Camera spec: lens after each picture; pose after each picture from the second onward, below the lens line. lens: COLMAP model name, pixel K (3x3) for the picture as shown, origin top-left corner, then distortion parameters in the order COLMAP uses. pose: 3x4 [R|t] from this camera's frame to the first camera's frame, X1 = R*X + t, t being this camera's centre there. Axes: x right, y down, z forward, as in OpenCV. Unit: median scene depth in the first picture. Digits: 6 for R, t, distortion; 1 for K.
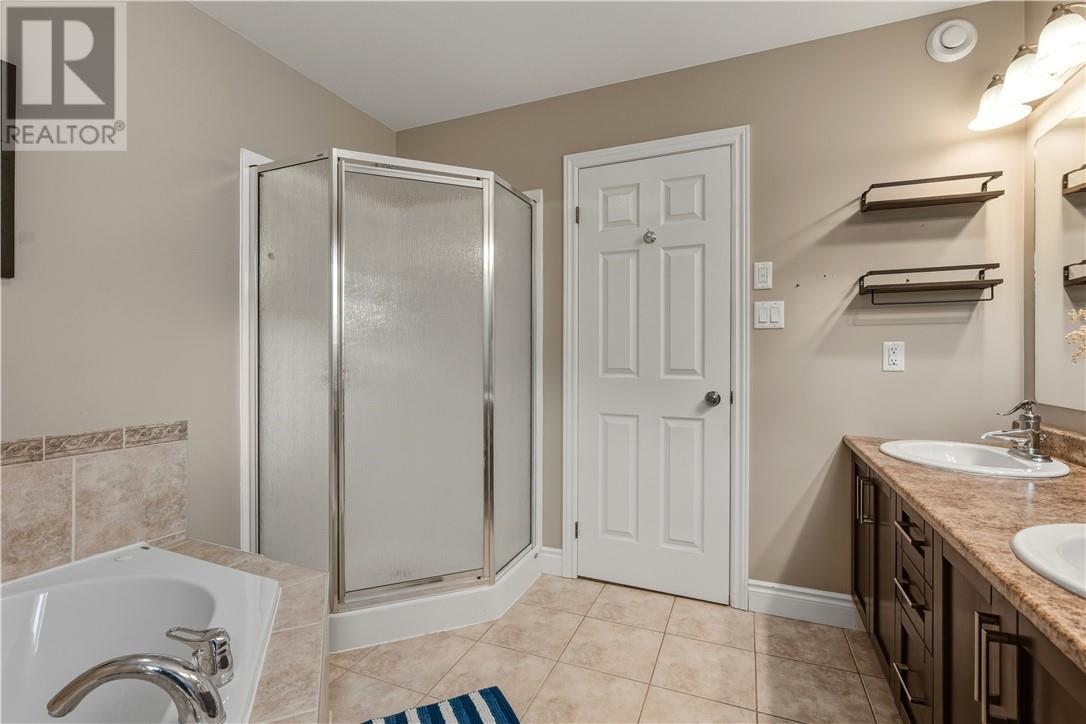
lens RADIAL K [[488.9, 0, 541.6], [0, 488.9, 352.3], [0, 0, 1]] dist [-0.003869, 0.000294]
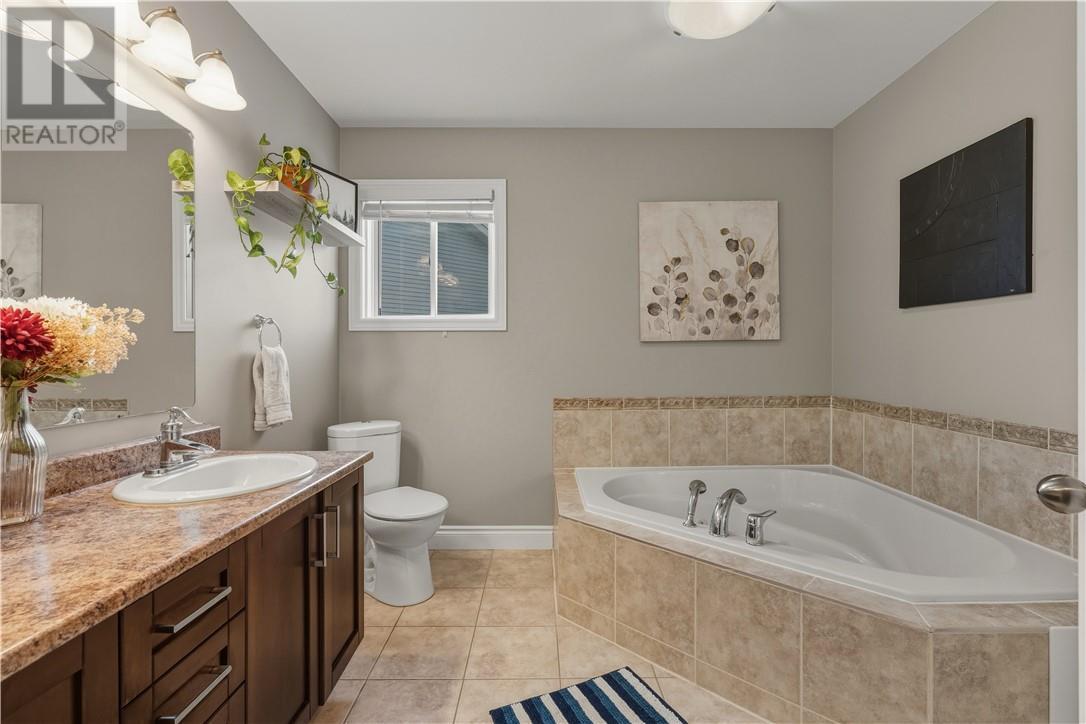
lens RADIAL K [[488.9, 0, 541.6], [0, 488.9, 352.3], [0, 0, 1]] dist [-0.003869, 0.000294]
pose [[-0.920371, -0.035358, -0.389444, 0.520919], [-0.031672, 0.999372, -0.015883, 0.054123], [0.389761, -0.002284, -0.920913, 1.634114]]
